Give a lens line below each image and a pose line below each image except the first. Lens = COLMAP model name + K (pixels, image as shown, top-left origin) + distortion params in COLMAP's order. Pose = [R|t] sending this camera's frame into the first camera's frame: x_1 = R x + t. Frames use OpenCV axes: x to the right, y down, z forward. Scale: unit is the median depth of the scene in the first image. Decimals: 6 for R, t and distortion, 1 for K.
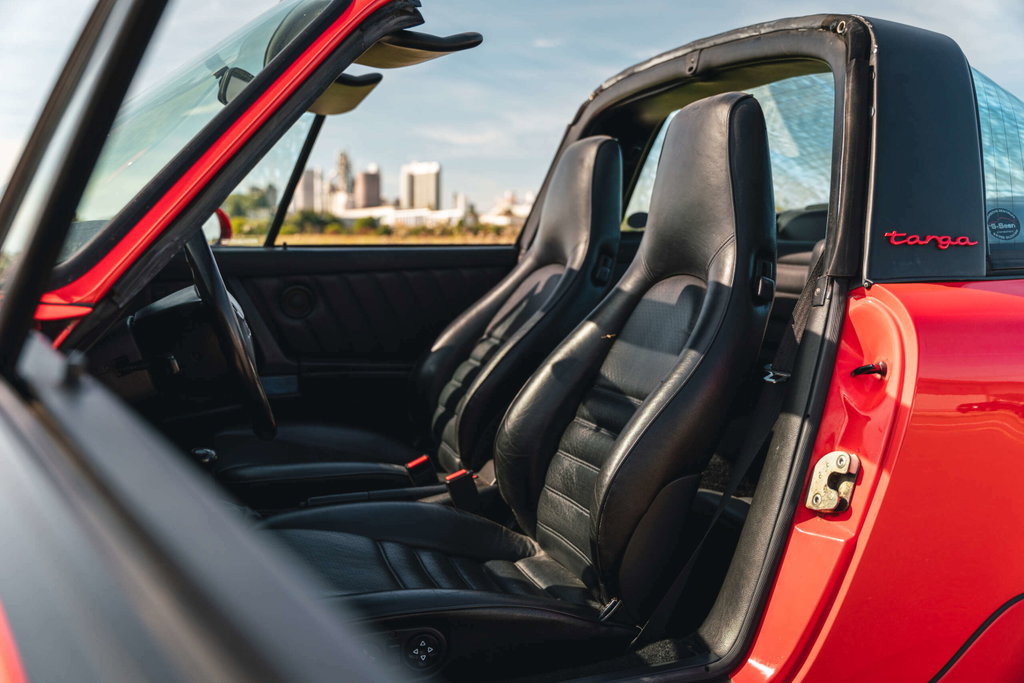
lens RADIAL K [[988.3, 0, 512.0], [0, 988.3, 341.5], [0, 0, 1]] dist [0.004475, 0.003689]
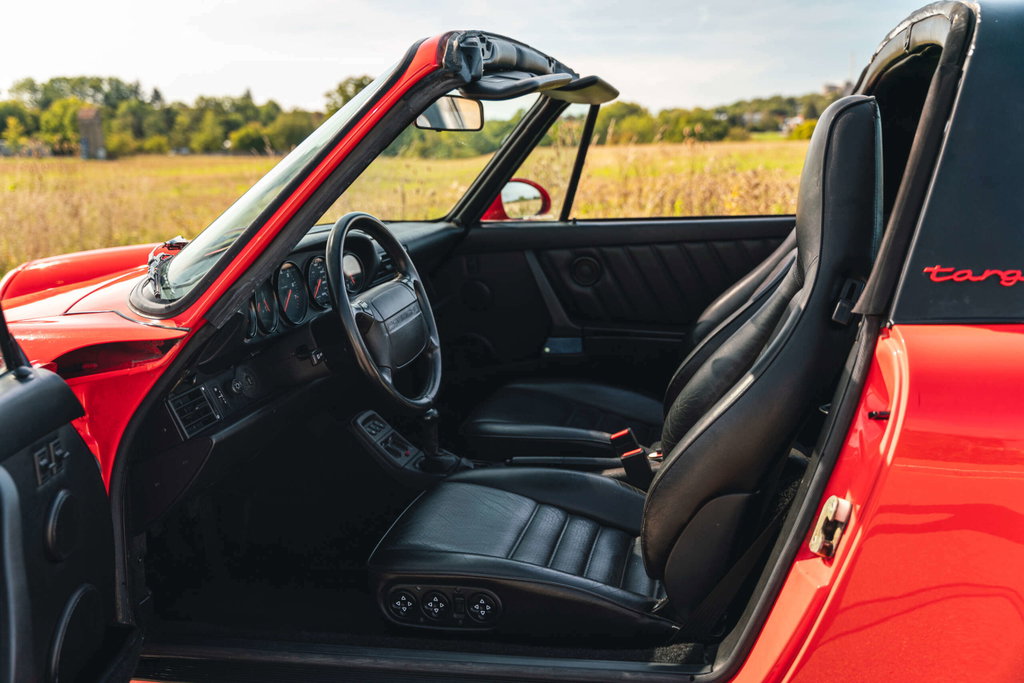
lens RADIAL K [[988.3, 0, 512.0], [0, 988.3, 341.5], [0, 0, 1]] dist [0.004475, 0.003689]
pose [[0.852006, 0.066817, -0.519251, 0.527007], [-0.018620, 0.995062, 0.097491, -0.123235], [0.523201, -0.073394, 0.849043, 0.020282]]
